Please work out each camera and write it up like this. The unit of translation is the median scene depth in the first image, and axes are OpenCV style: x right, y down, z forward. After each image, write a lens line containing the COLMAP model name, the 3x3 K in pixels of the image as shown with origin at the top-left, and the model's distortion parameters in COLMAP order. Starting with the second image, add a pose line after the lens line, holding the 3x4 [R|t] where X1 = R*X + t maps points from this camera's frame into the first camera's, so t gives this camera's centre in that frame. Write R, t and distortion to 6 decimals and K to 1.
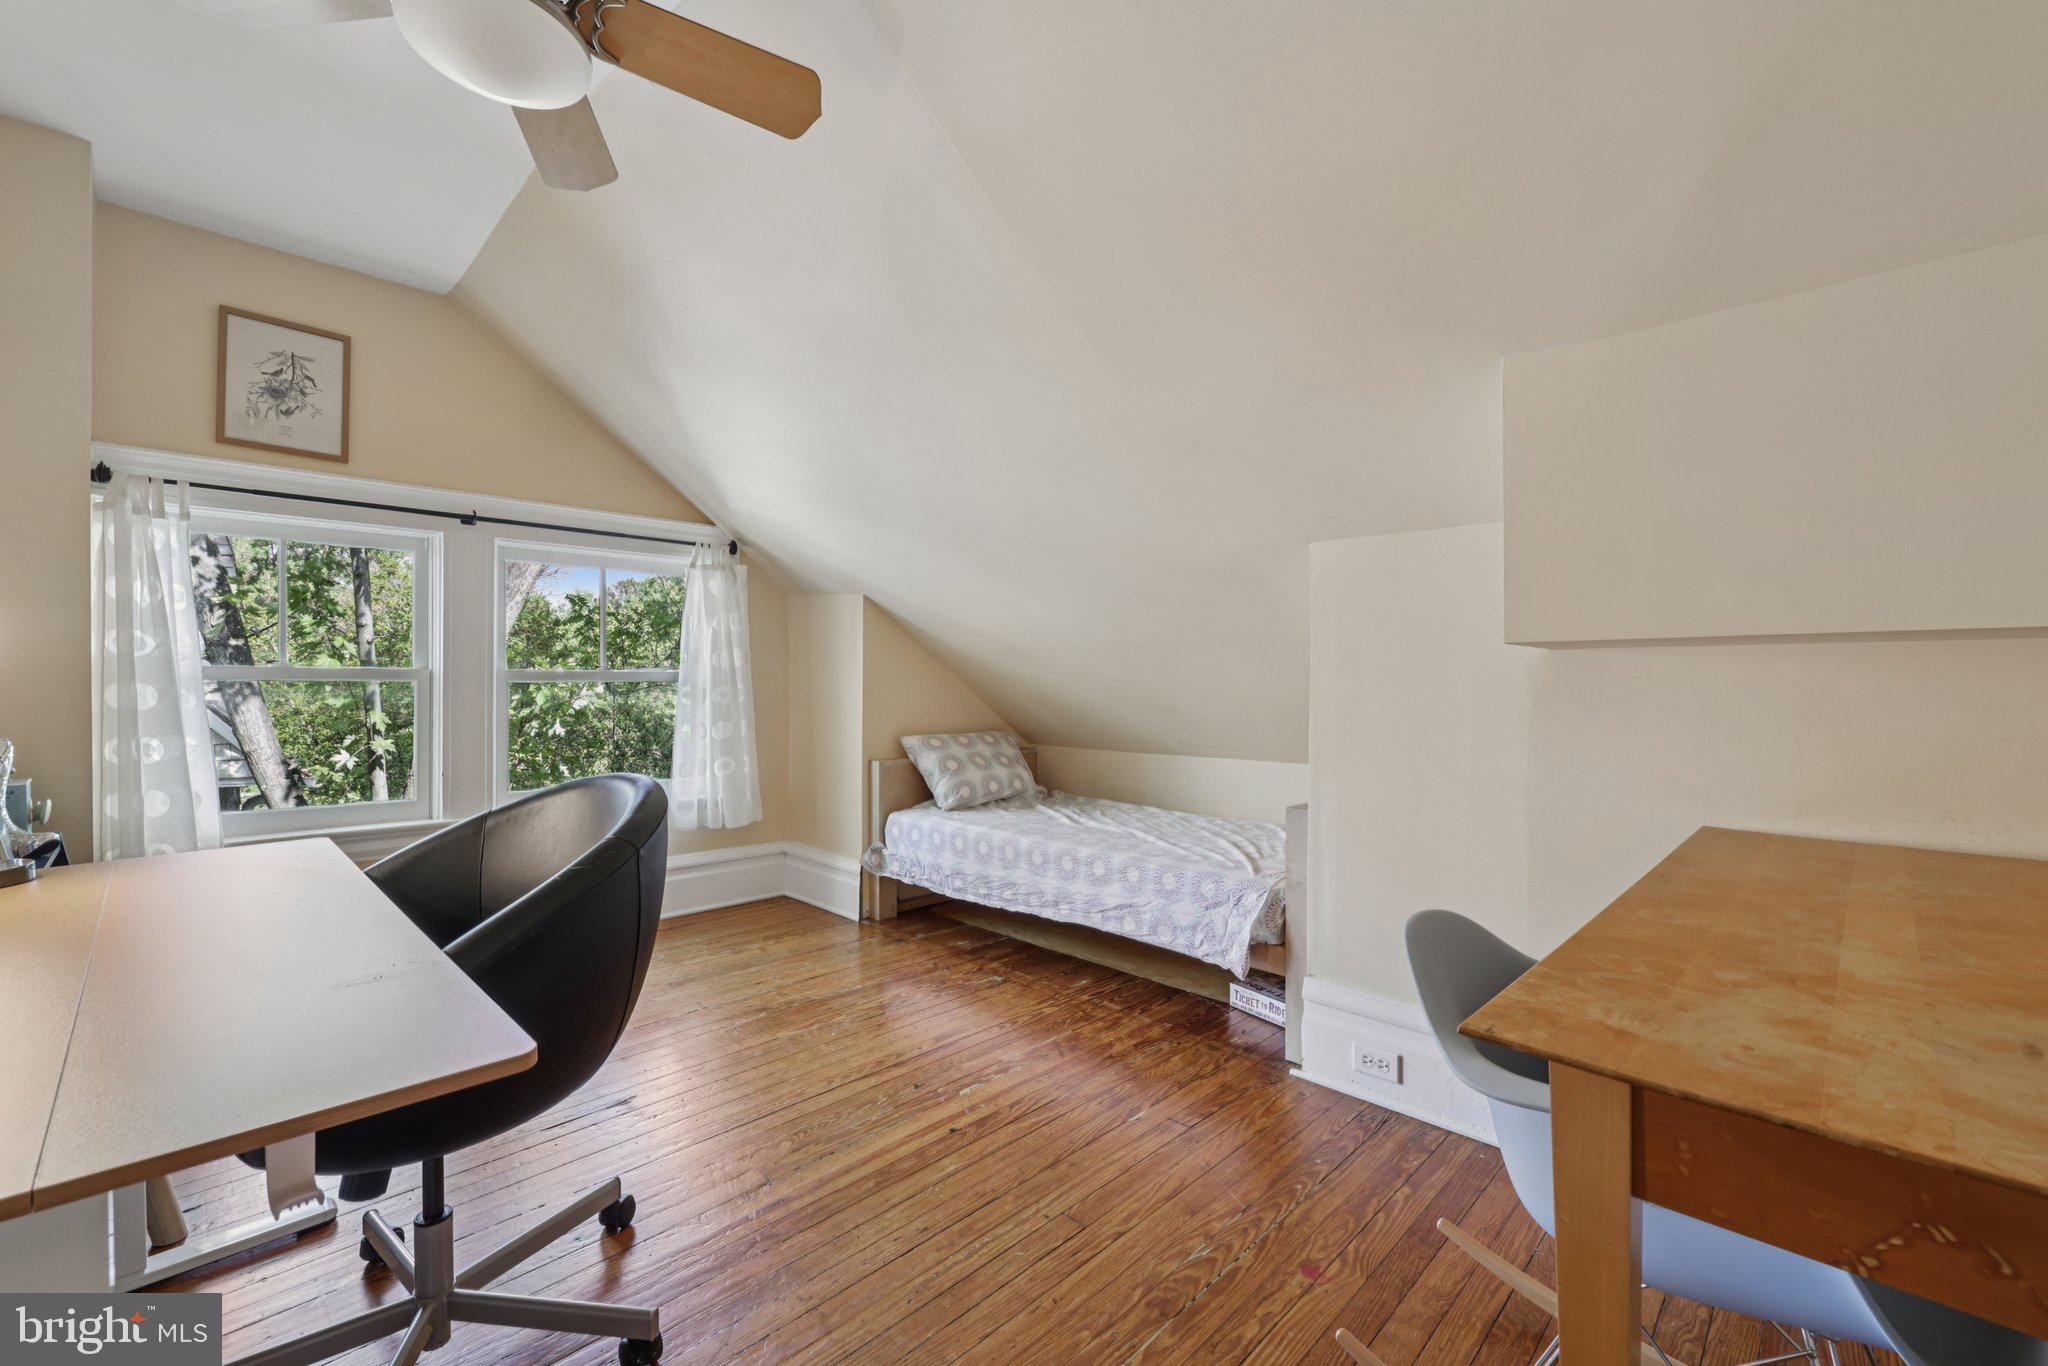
lens RADIAL K [[872.4, 0, 1024.6], [0, 872.4, 678.3], [0, 0, 1]] dist [0.000618, 0.000119]
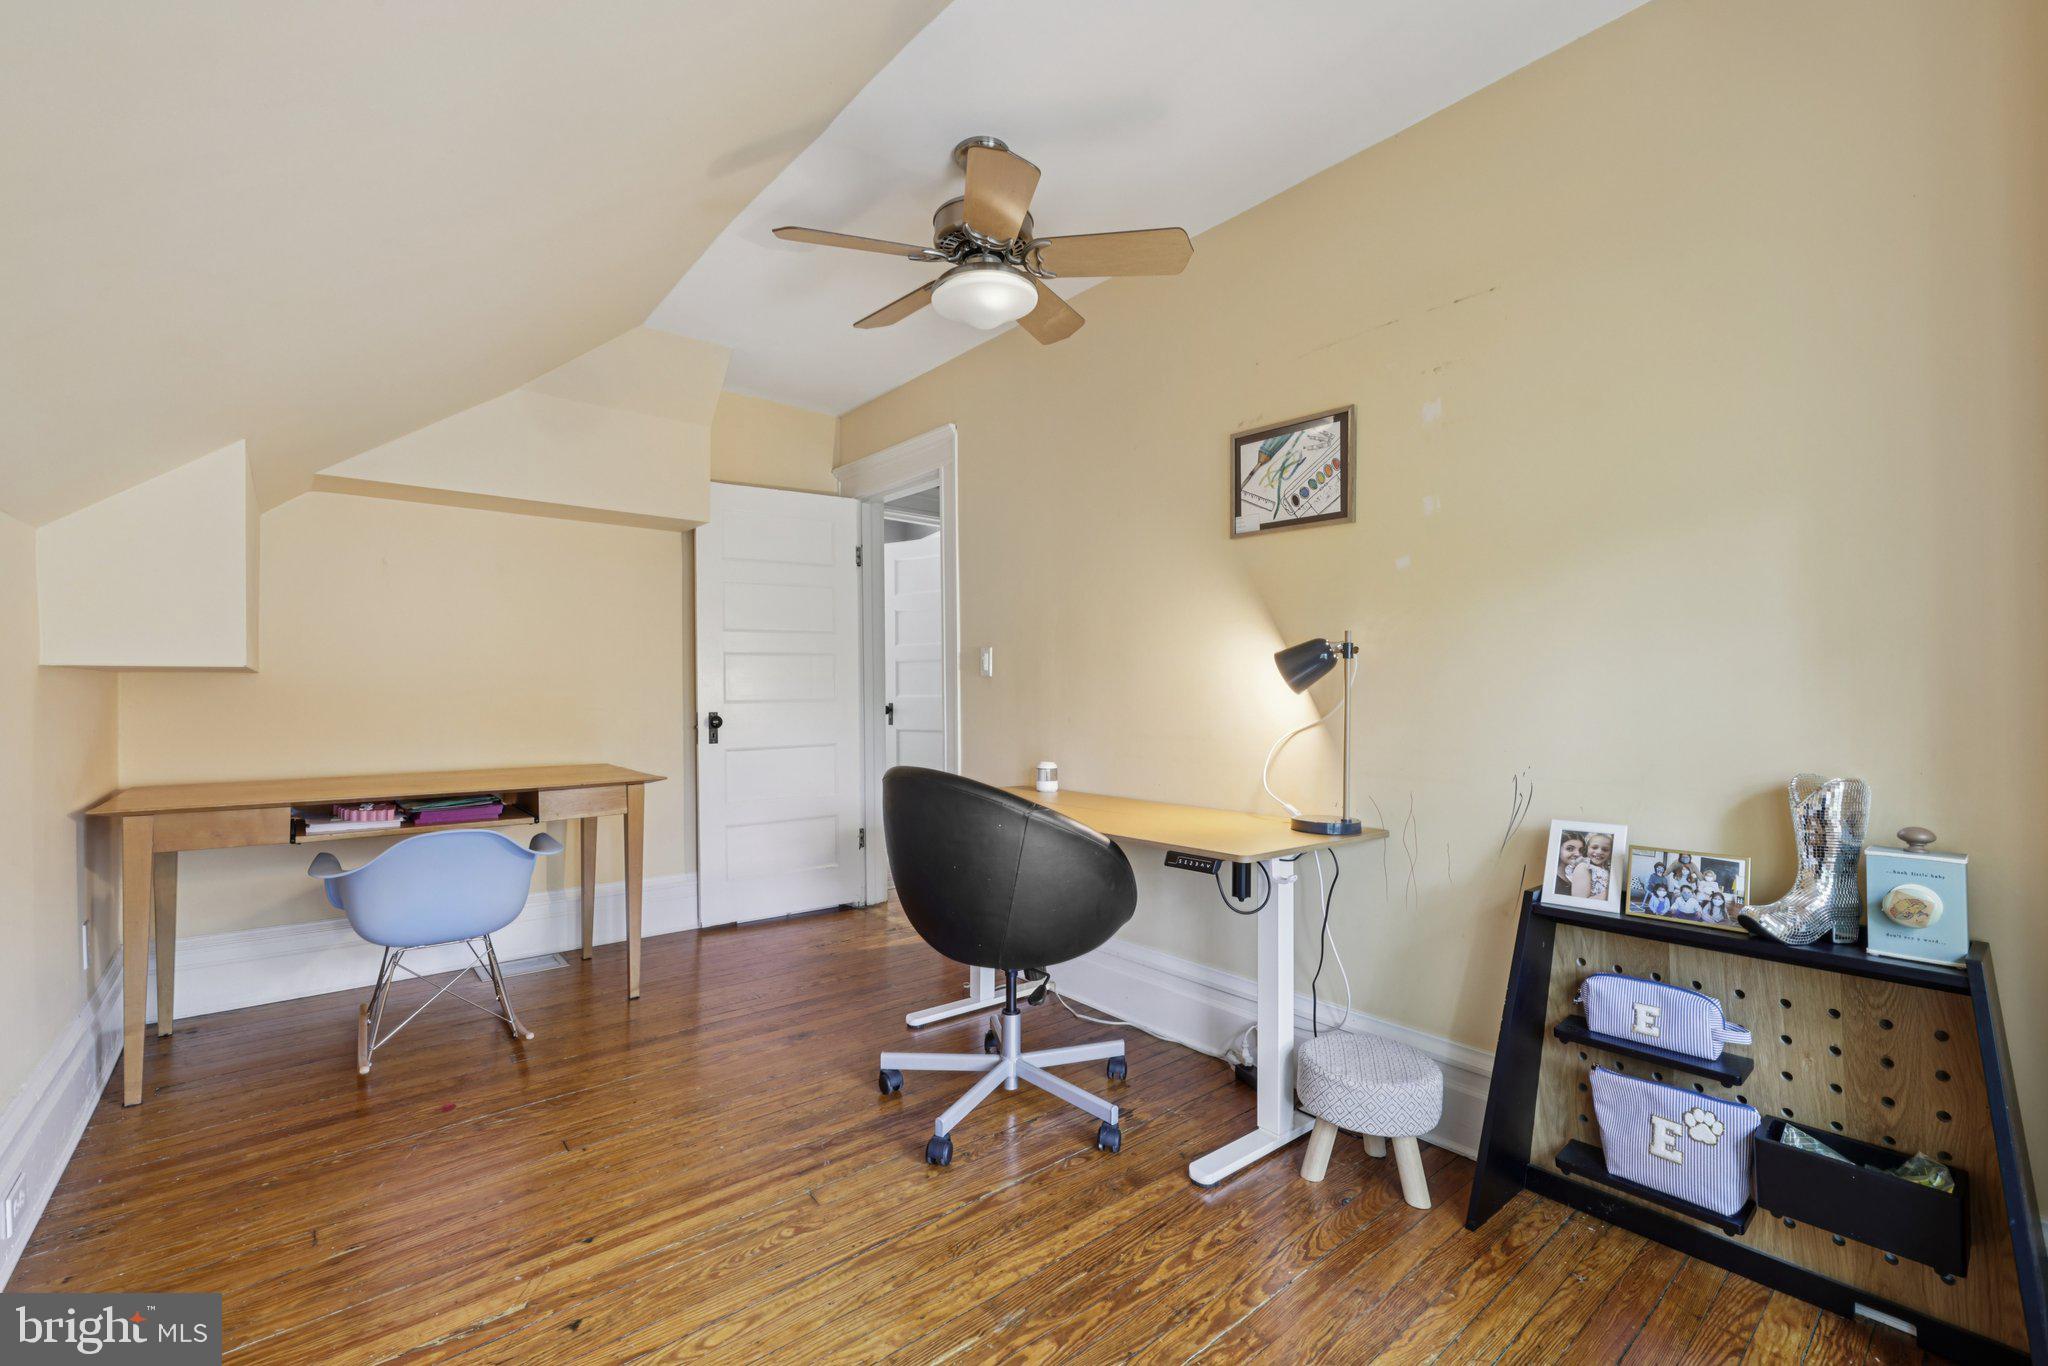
lens RADIAL K [[872.4, 0, 1019.3], [0, 872.4, 683.9], [0, 0, 1]] dist [0.000618, 0.000119]
pose [[-0.994938, 0.001633, 0.100474, -0.414355], [0.000928, 0.999975, -0.007061, -0.001800], [-0.100483, -0.006932, -0.994915, 1.294084]]
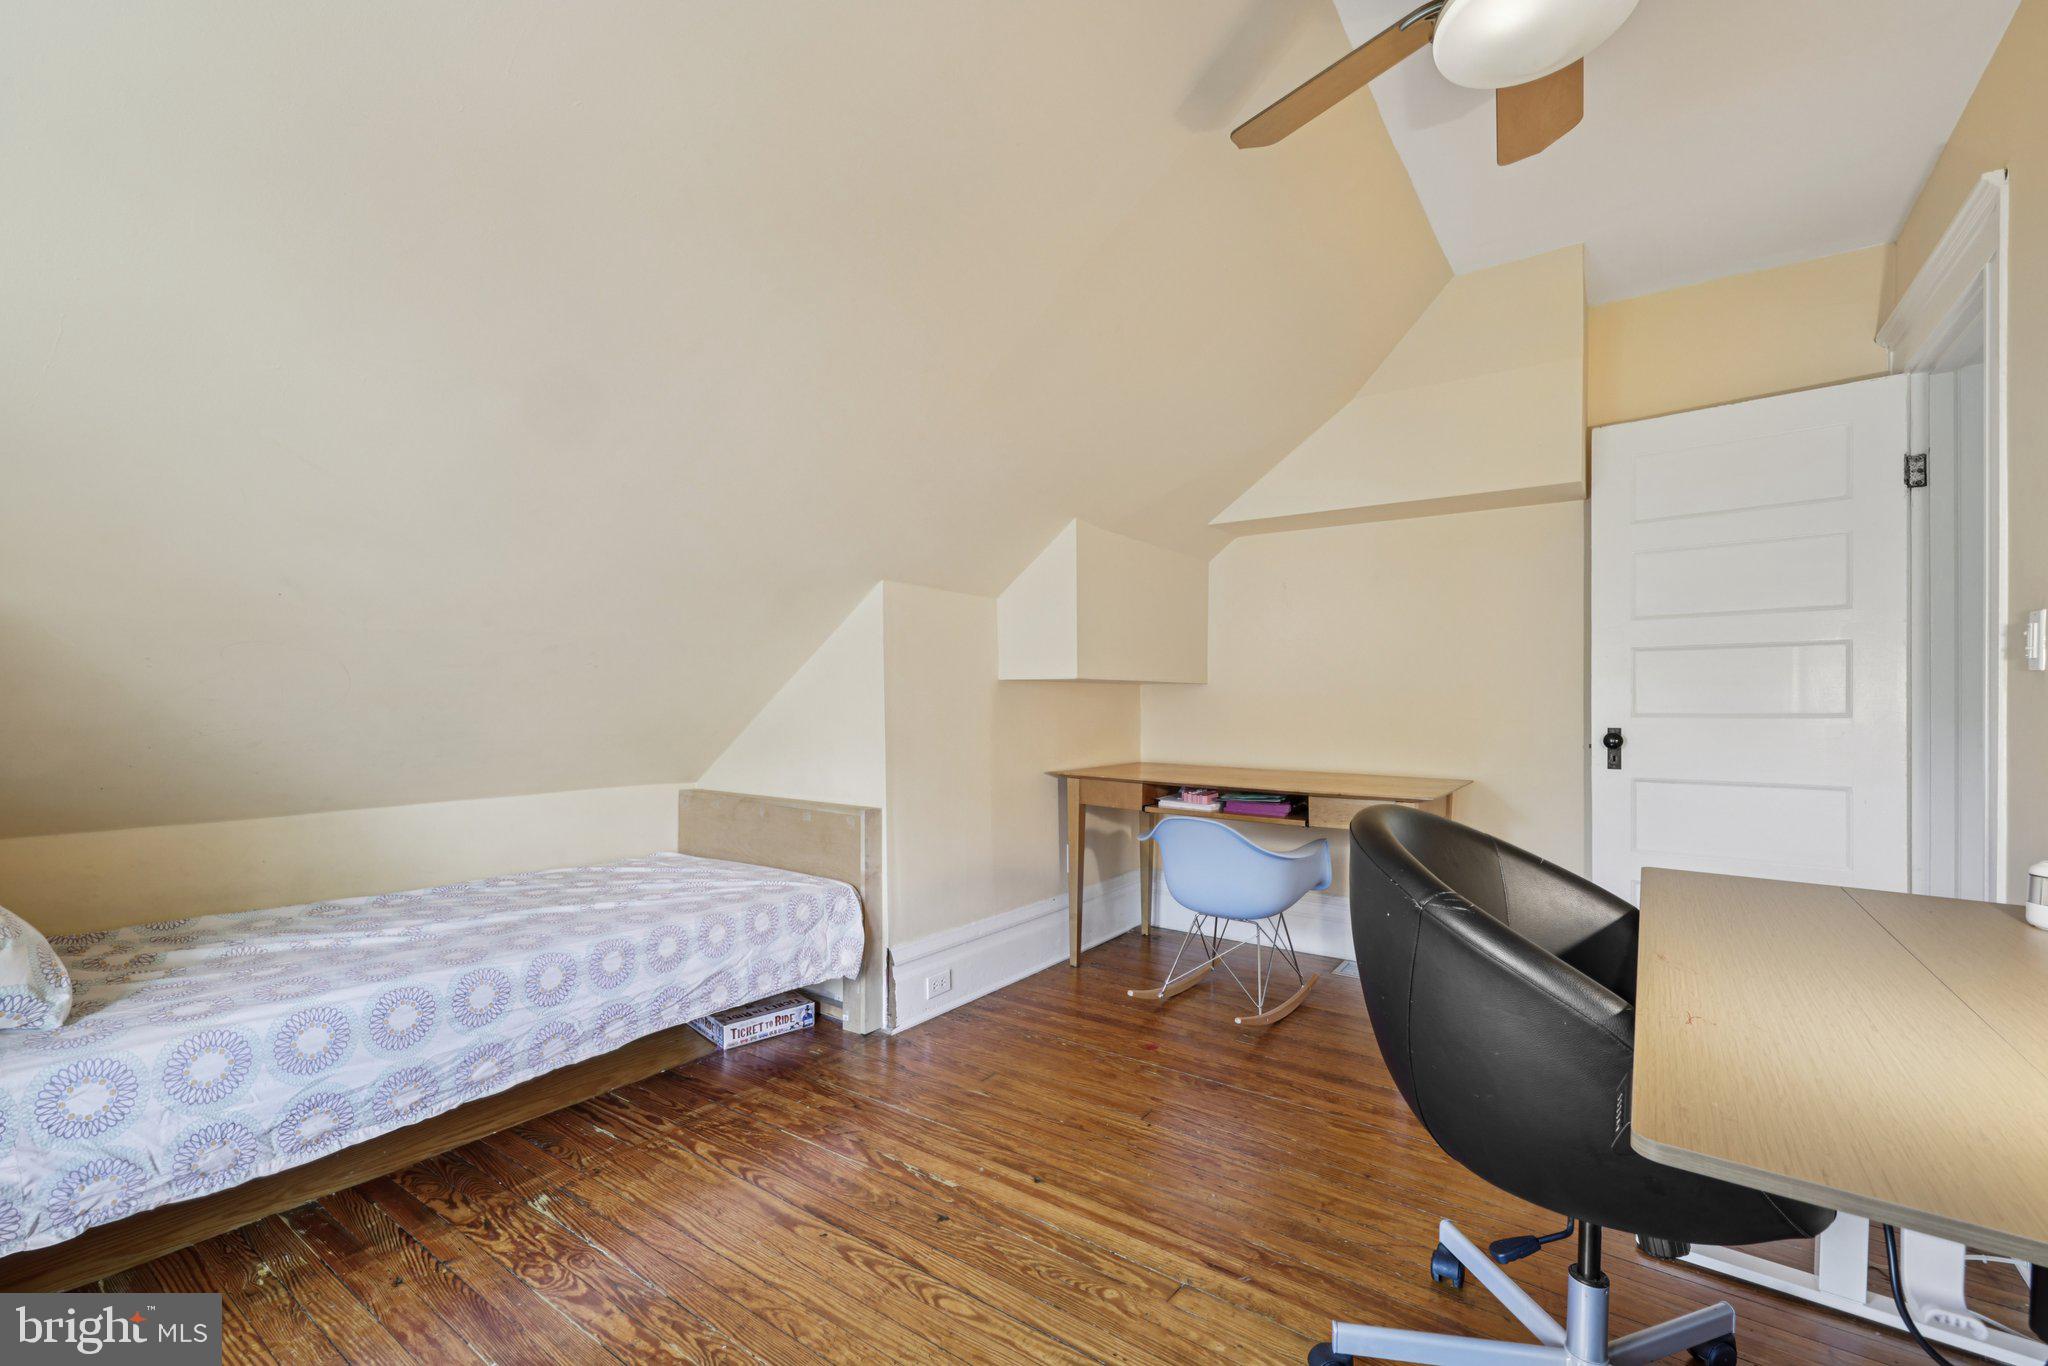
lens RADIAL K [[872.4, 0, 1019.2], [0, 872.4, 712.8], [0, 0, 1]] dist [0.000618, 0.000119]
pose [[-0.157380, -0.014900, 0.987426, -0.716699], [-0.007384, 0.999876, 0.013911, 0.005362], [-0.987510, -0.005101, -0.157471, 0.846872]]
